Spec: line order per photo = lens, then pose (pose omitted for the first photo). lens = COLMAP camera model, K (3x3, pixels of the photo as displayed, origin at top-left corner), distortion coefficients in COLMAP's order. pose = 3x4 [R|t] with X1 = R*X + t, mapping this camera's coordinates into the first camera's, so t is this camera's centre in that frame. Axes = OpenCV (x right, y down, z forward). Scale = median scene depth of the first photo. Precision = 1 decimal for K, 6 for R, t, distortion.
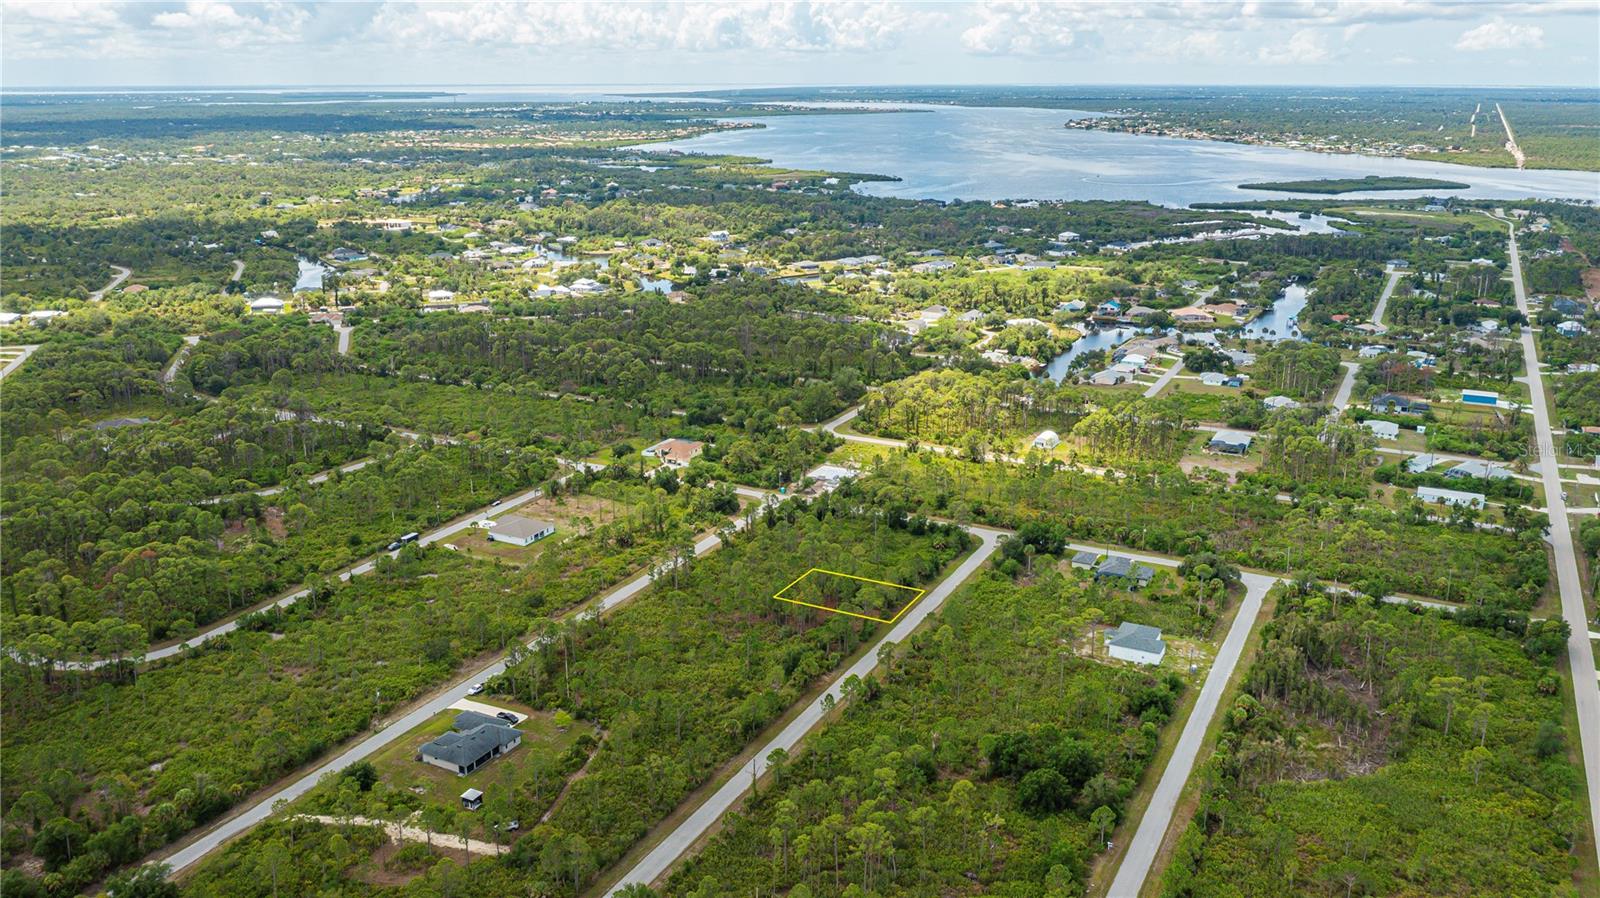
lens RADIAL K [[1255.2, 0, 801.1], [0, 1255.2, 442.6], [0, 0, 1]] dist [-0.016373, 0.004019]
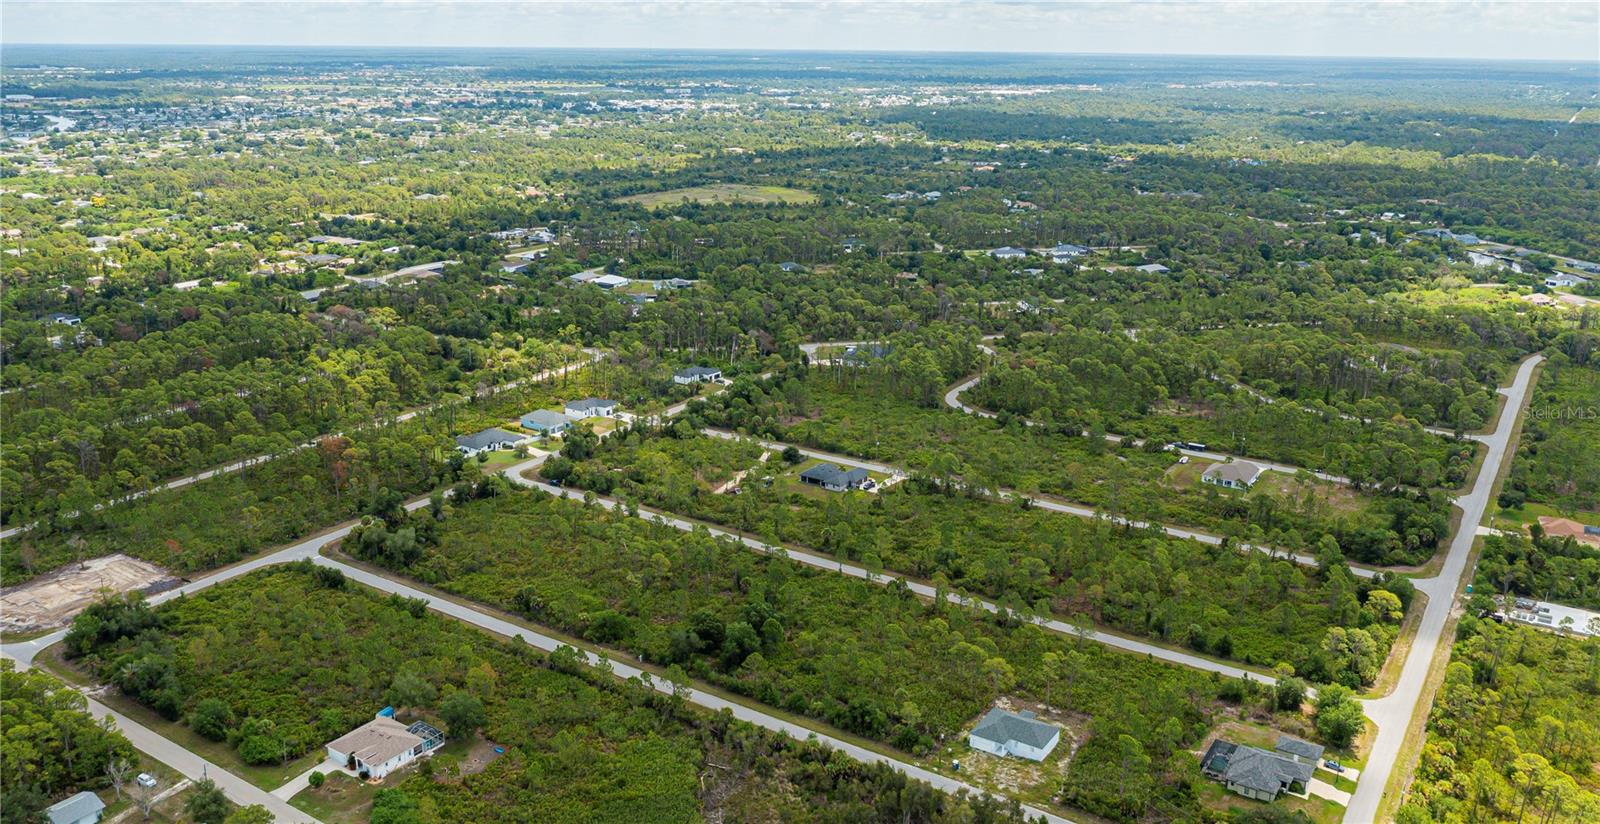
lens RADIAL K [[1238.8, 0, 801.1], [0, 1238.8, 434.4], [0, 0, 1]] dist [-0.011528, 0.002979]
pose [[-0.099315, 0.297503, -0.949541, 0.732228], [-0.286826, 0.905196, 0.313609, -0.170579], [0.952821, 0.303499, -0.004568, 0.600151]]
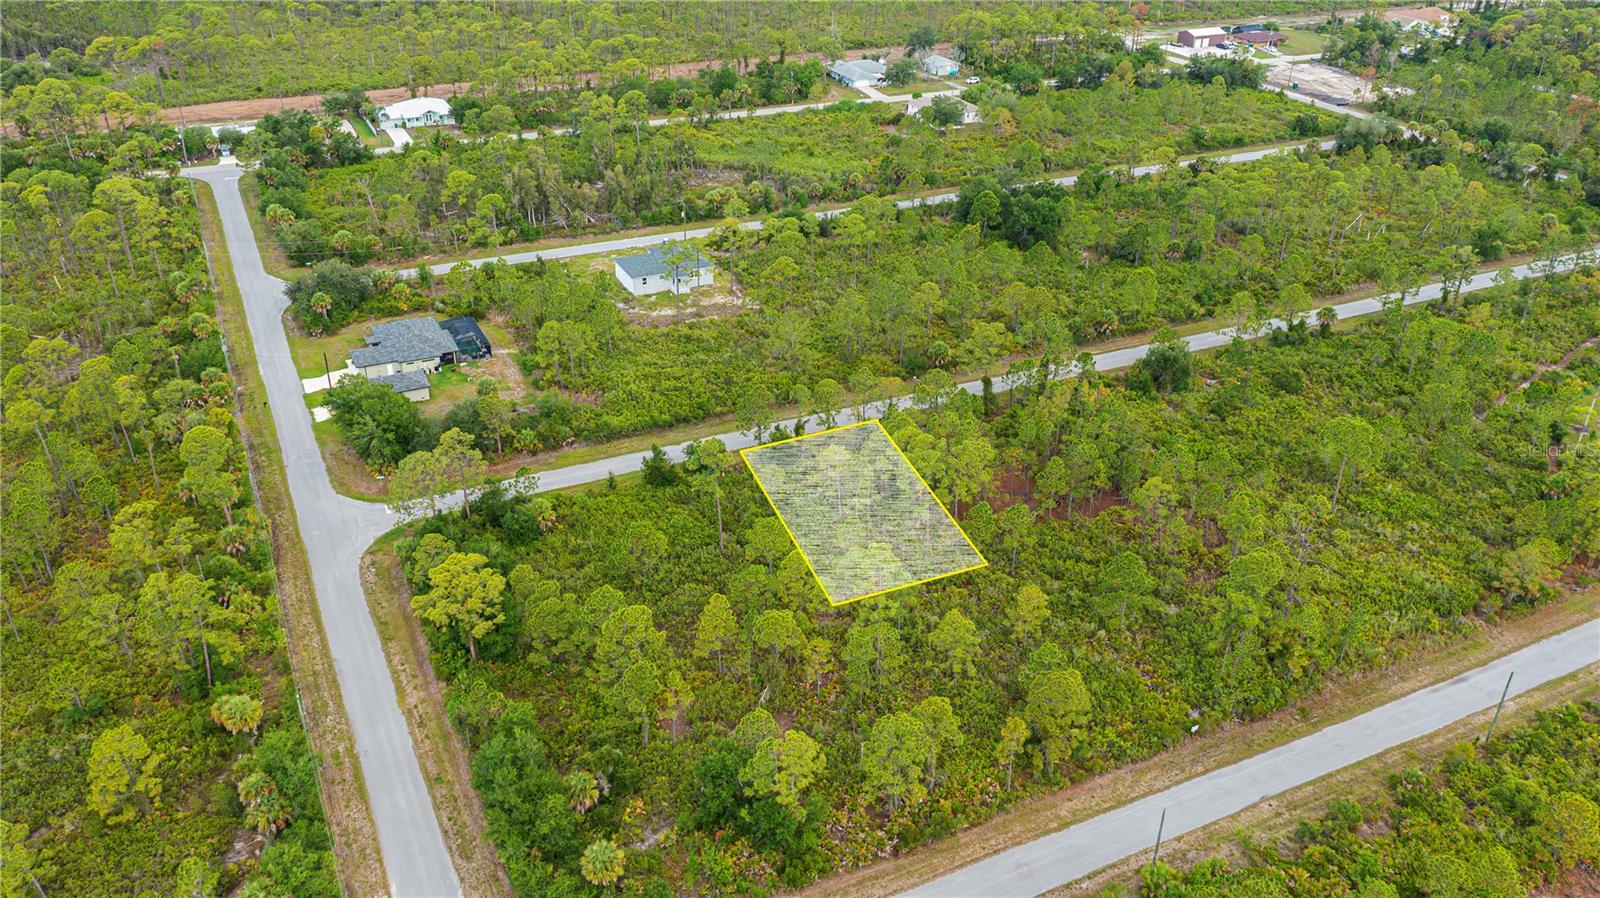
lens RADIAL K [[1255.2, 0, 801.1], [0, 1255.2, 442.6], [0, 0, 1]] dist [-0.016373, 0.004019]
pose [[-0.805897, -0.298912, 0.511059, -0.130364], [0.147963, 0.734120, 0.662703, -0.161175], [-0.573269, 0.609688, -0.547397, 1.029929]]
